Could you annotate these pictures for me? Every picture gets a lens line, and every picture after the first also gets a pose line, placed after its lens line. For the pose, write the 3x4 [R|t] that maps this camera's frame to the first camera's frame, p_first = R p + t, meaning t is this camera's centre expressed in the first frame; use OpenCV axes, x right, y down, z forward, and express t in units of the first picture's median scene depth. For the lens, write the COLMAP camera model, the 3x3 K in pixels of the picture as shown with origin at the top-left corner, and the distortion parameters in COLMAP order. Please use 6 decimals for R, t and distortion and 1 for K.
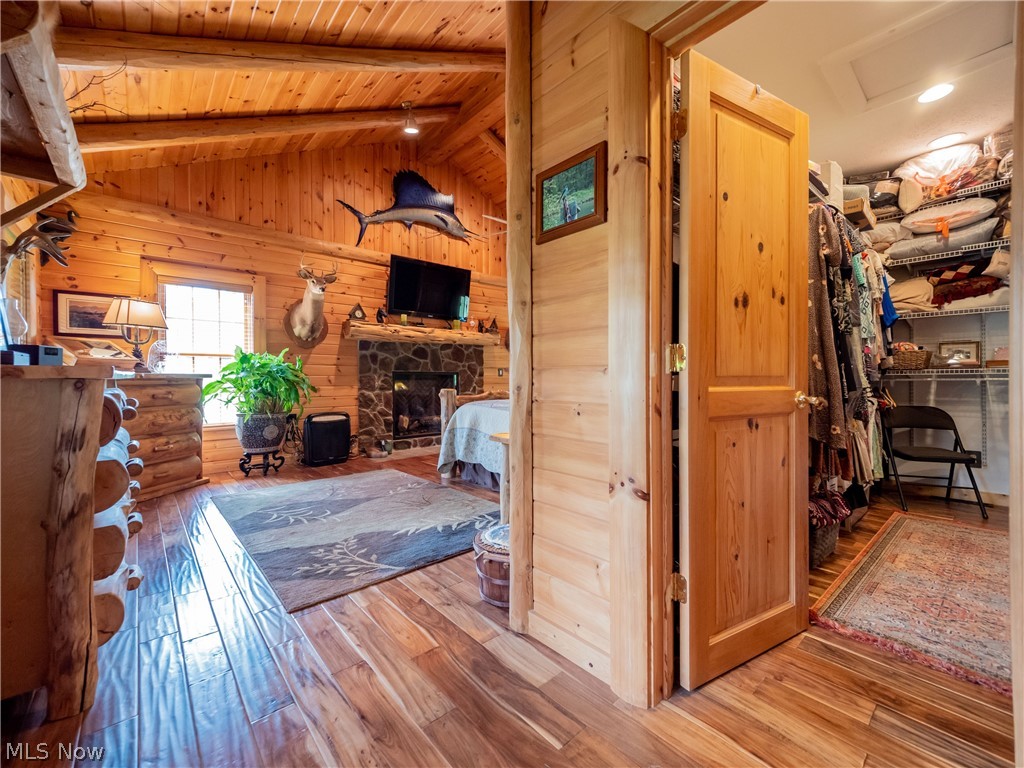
lens RADIAL K [[427.5, 0, 511.2], [0, 427.5, 379.2], [0, 0, 1]] dist [-0.003788, 0.004480]
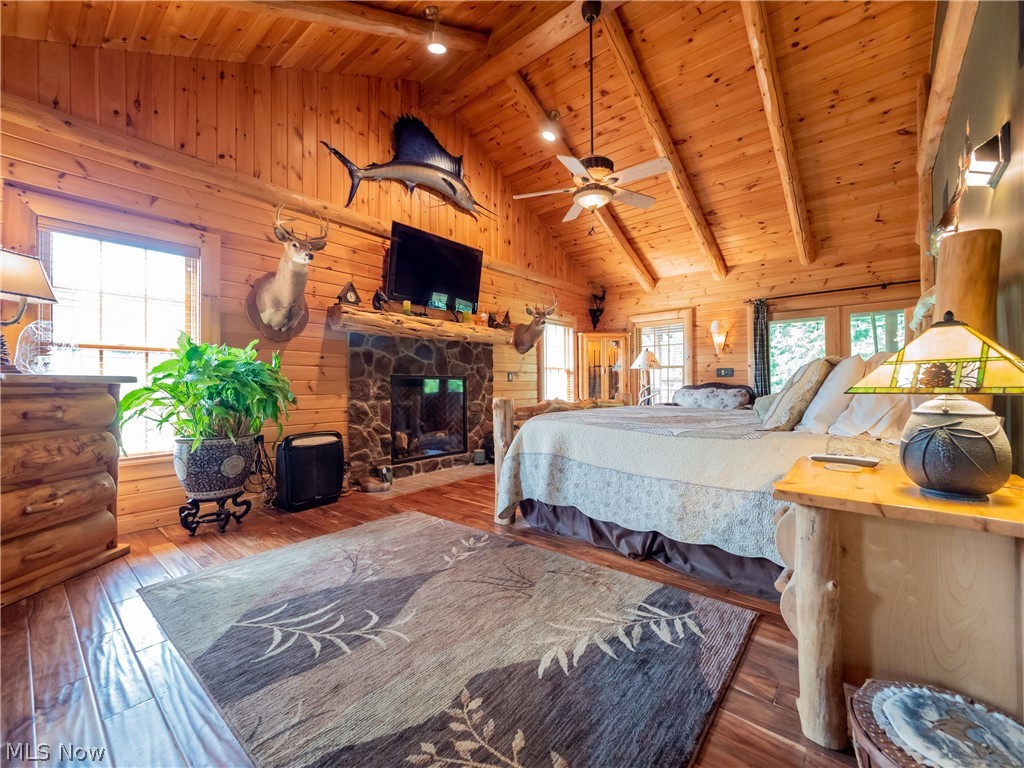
lens RADIAL K [[427.5, 0, 511.2], [0, 427.5, 379.2], [0, 0, 1]] dist [-0.003788, 0.004480]
pose [[0.989764, 0.000214, 0.142712, -0.211006], [0.002158, 0.999862, -0.016465, 0.002601], [-0.142696, 0.016604, 0.989627, 0.259249]]
